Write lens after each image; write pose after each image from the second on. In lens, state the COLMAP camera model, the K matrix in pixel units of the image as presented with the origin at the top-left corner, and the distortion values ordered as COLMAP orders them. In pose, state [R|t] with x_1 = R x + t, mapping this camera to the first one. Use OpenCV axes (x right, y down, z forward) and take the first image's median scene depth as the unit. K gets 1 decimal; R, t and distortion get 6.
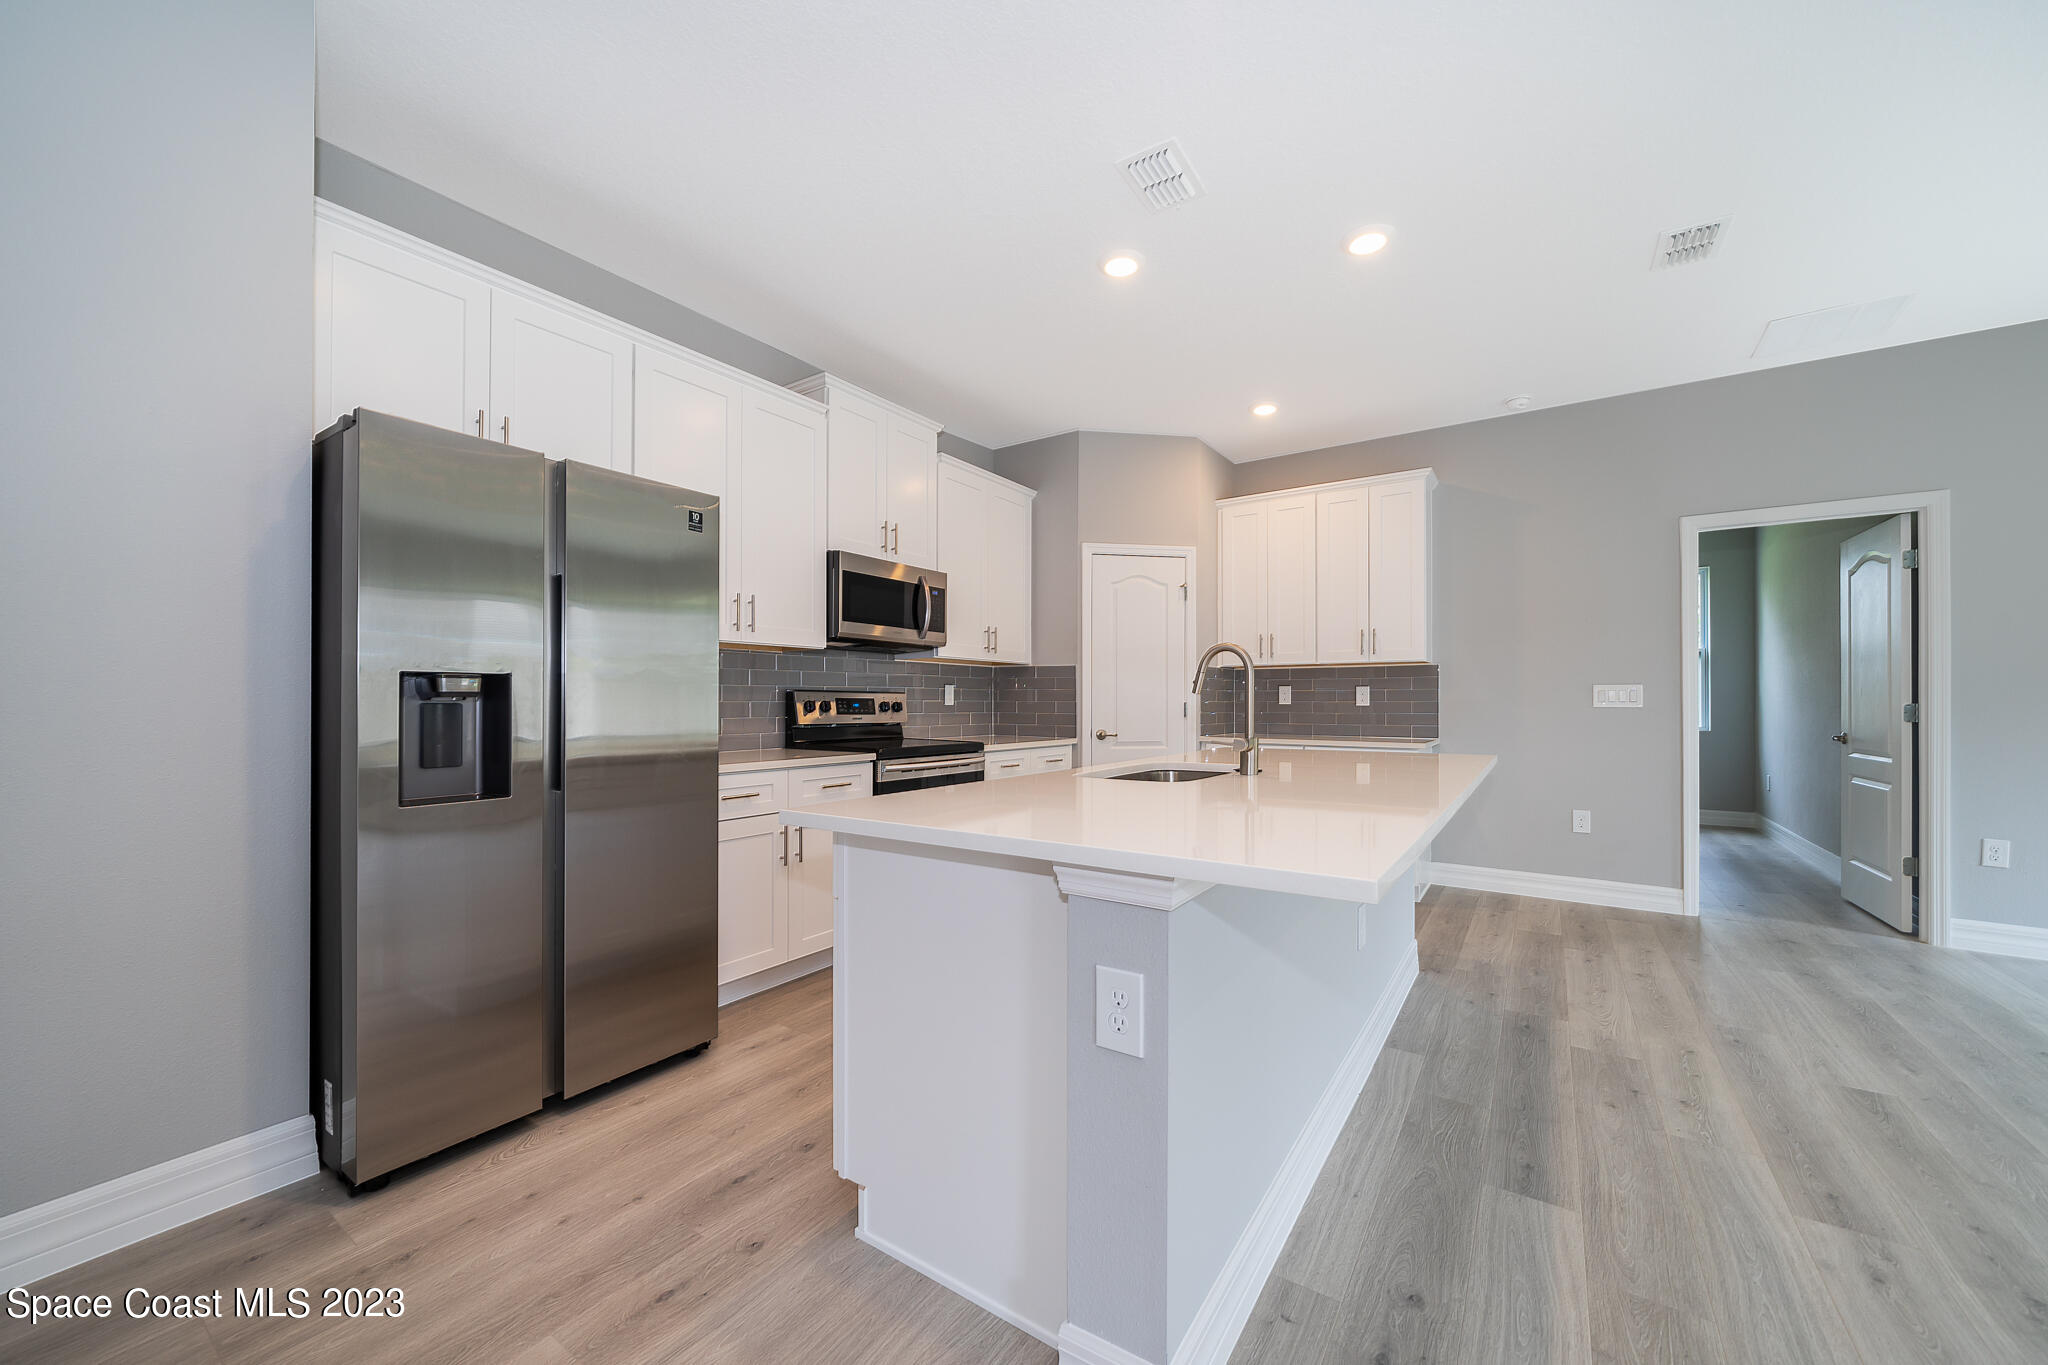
lens RADIAL K [[776.7, 0, 1019.5], [0, 776.7, 697.9], [0, 0, 1]] dist [-0.004824, 0.000862]
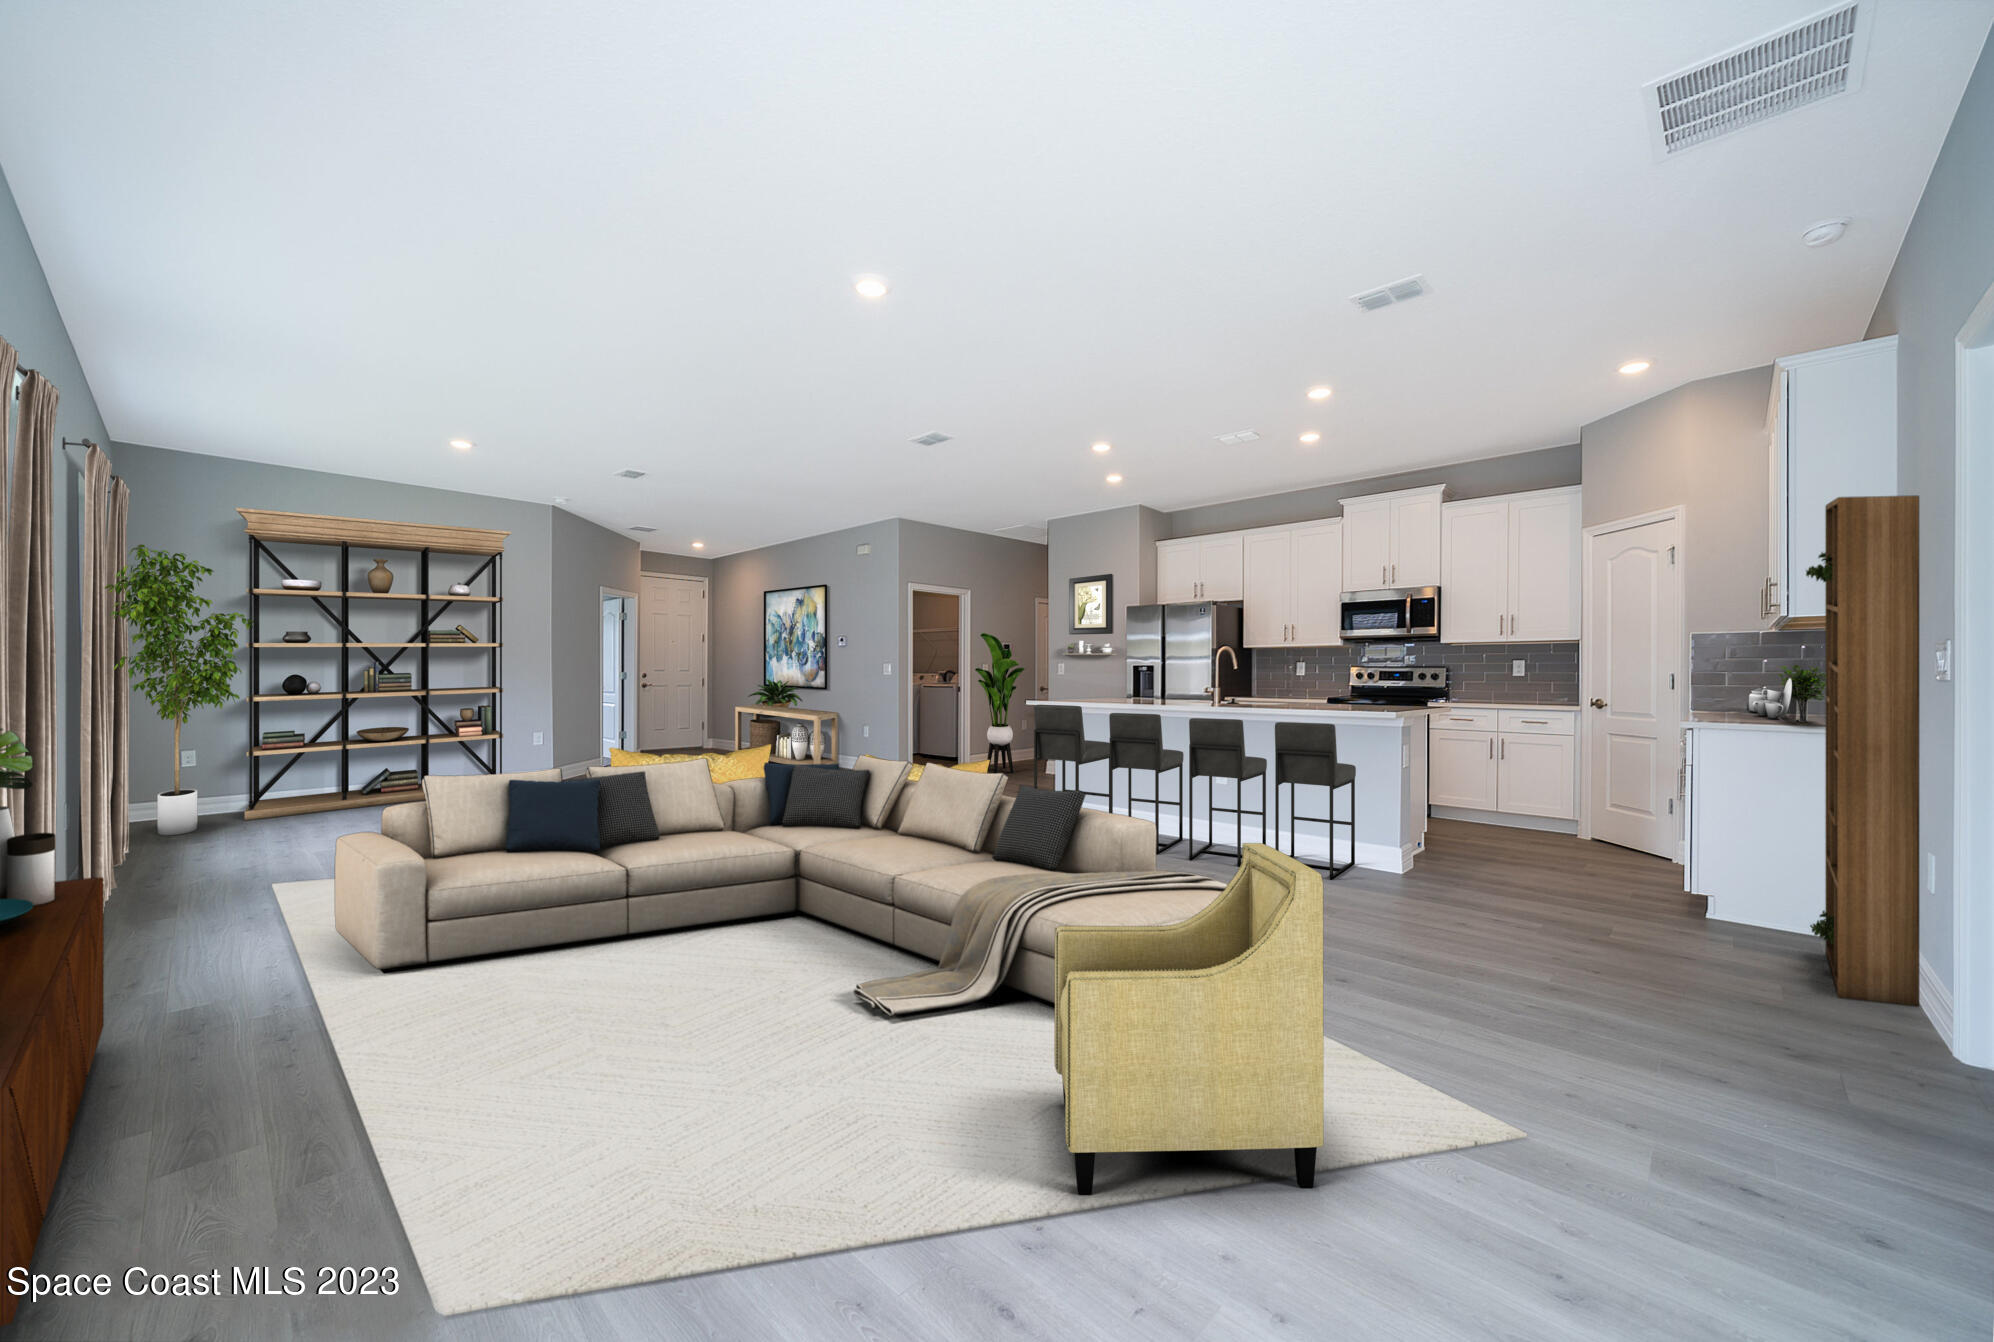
lens RADIAL K [[766.0, 0, 992.7], [0, 766.0, 682.2], [0, 0, 1]] dist [-0.003168, 0.000215]
pose [[-0.164179, 0.011015, -0.986369, 1.577017], [0.003703, 0.999937, 0.010550, 0.004034], [0.986424, -0.001920, -0.164210, 0.421559]]
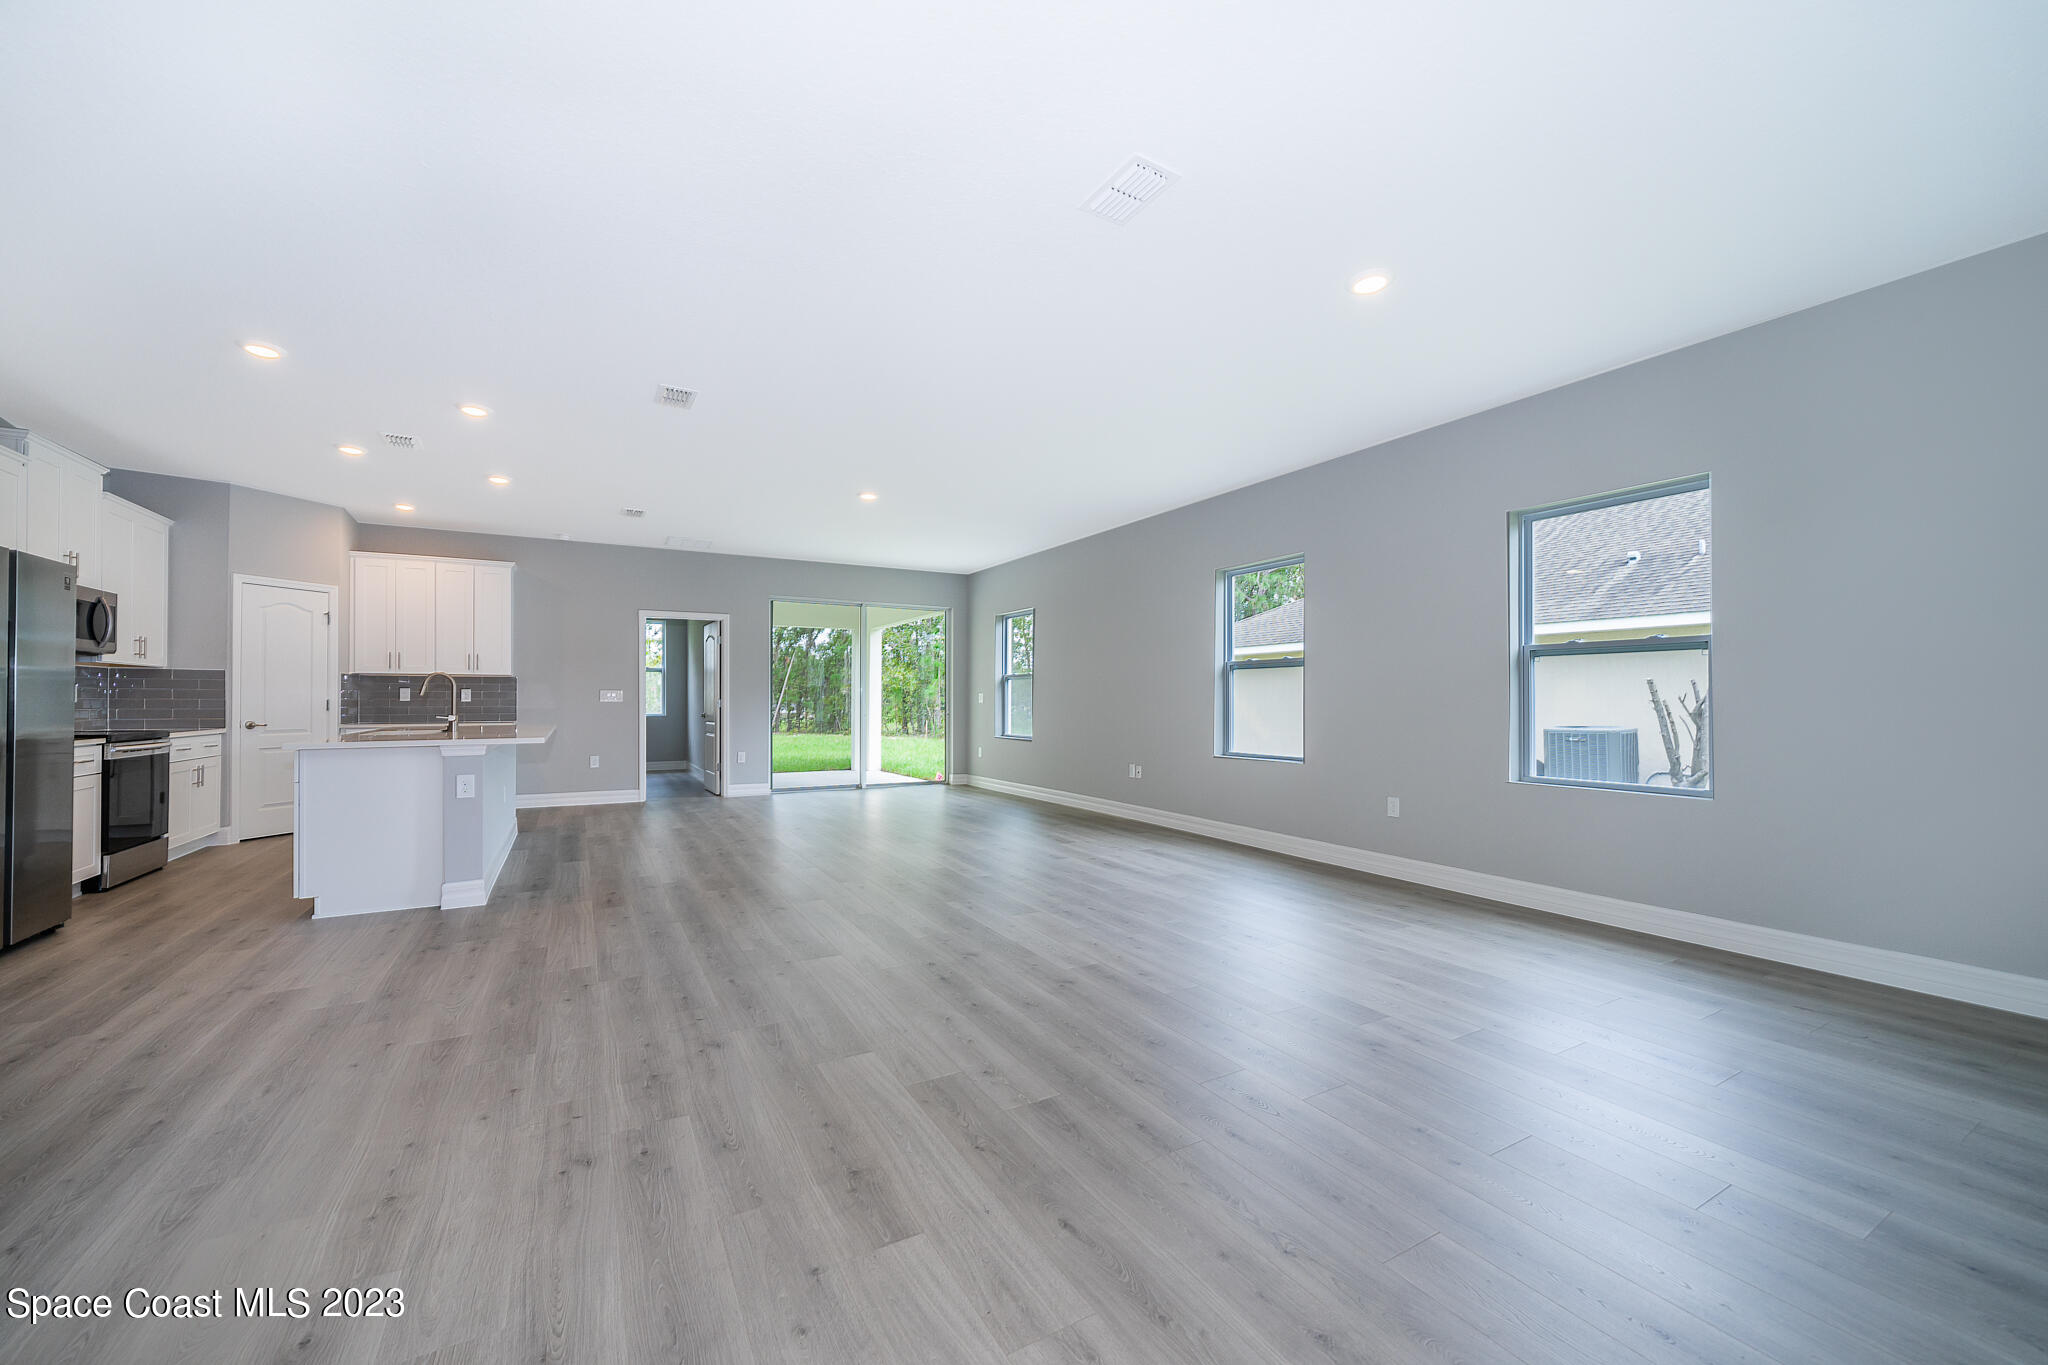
lens RADIAL K [[776.7, 0, 1008.0], [0, 776.7, 693.3], [0, 0, 1]] dist [-0.004824, 0.000862]
pose [[0.447321, 0.006145, 0.894352, -0.586435], [-0.006118, 0.999974, -0.003811, -0.009498], [-0.894352, -0.003767, 0.447347, -0.849345]]
